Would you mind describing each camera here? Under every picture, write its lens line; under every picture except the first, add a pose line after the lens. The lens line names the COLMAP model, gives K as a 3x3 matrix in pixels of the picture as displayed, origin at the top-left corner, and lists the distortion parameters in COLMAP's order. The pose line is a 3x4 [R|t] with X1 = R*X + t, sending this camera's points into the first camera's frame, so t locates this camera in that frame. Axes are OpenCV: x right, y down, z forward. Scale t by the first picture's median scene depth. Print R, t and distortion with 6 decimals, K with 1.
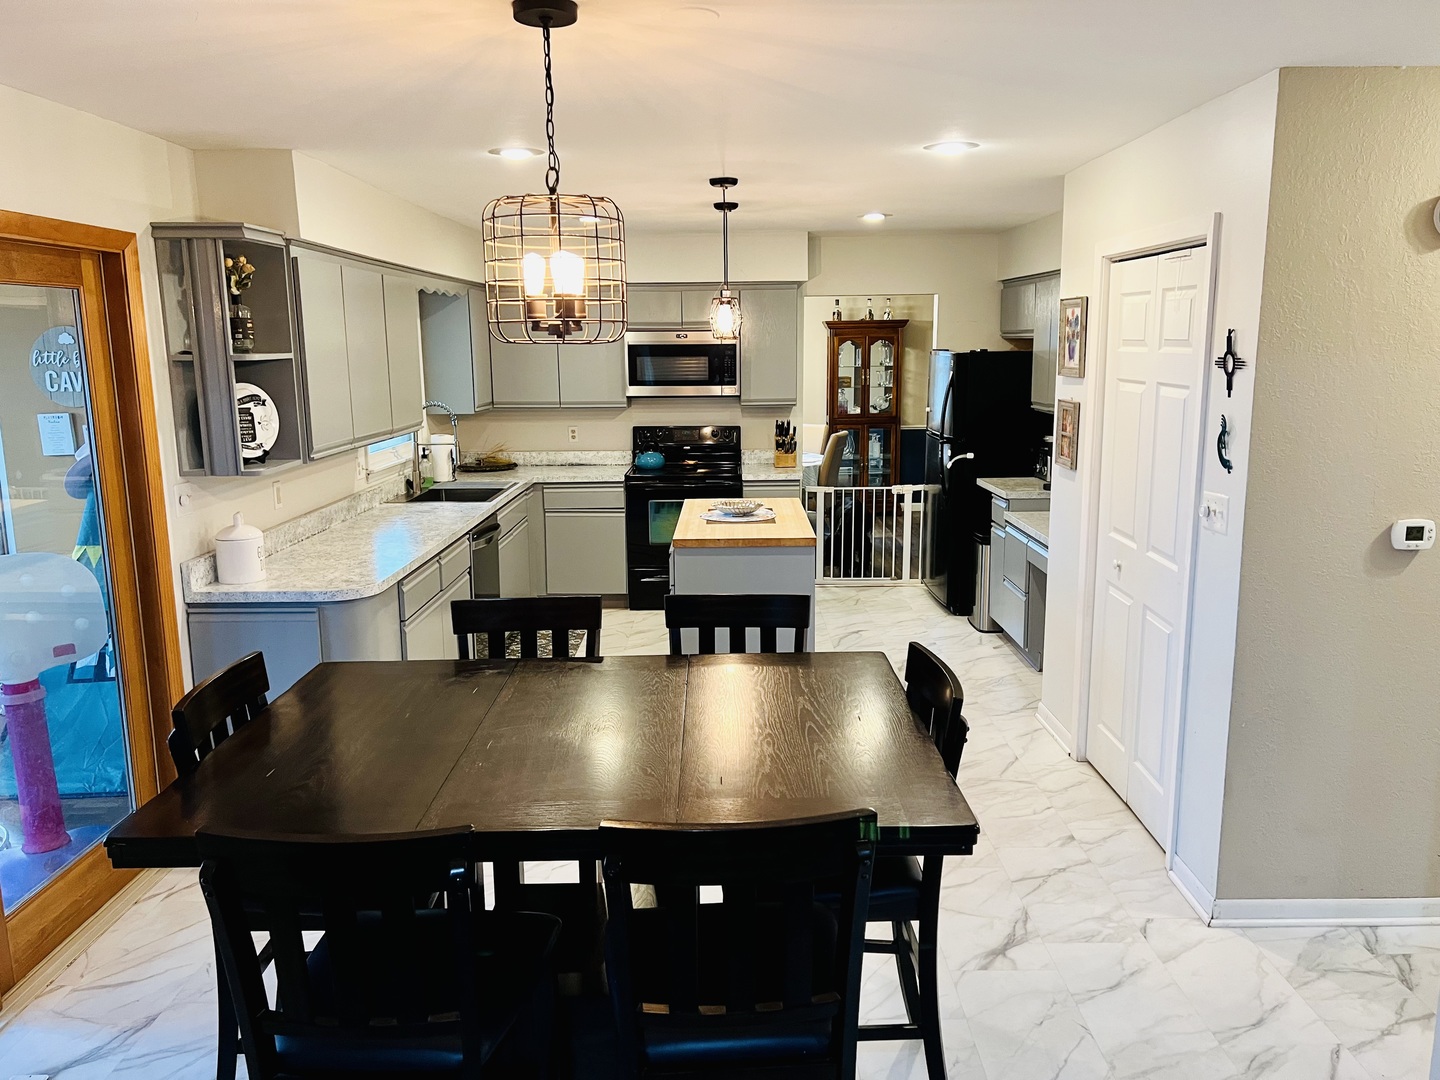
lens RADIAL K [[1067.1, 0, 719.4], [0, 1067.1, 540.4], [0, 0, 1]] dist [0.065211, -0.073440]
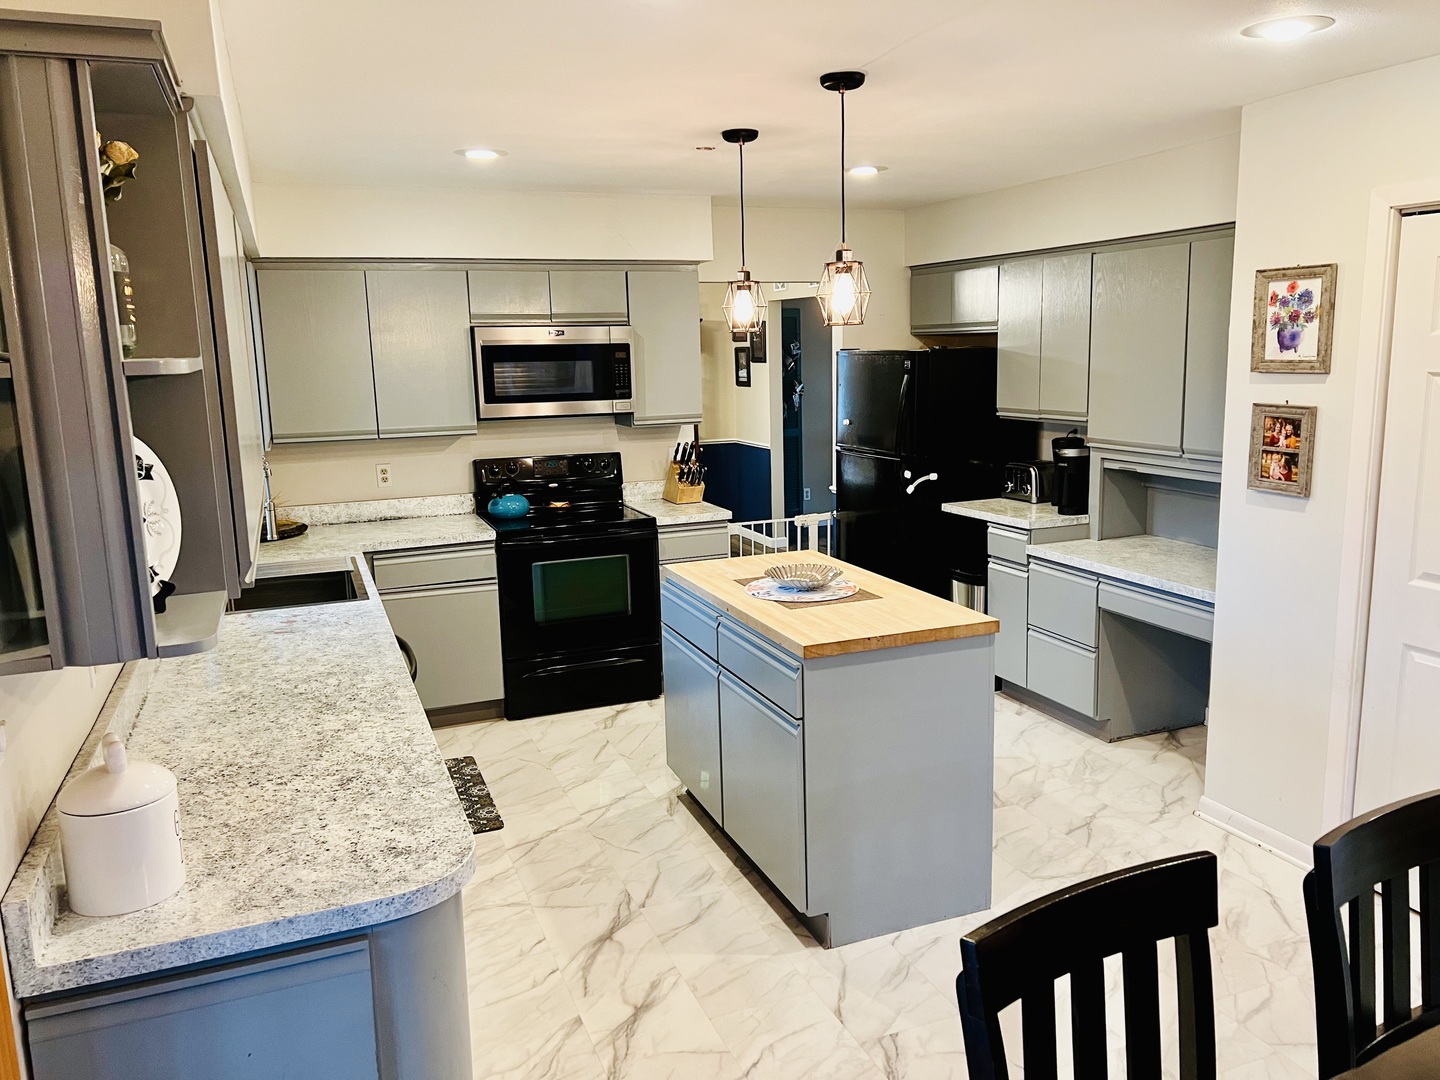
lens RADIAL K [[1067.1, 0, 720.6], [0, 1067.1, 534.3], [0, 0, 1]] dist [0.065211, -0.073440]
pose [[0.923511, -0.077388, 0.375684, -0.237176], [0.082315, 0.996602, 0.002945, -0.053872], [-0.374635, 0.028205, 0.926743, 0.324092]]
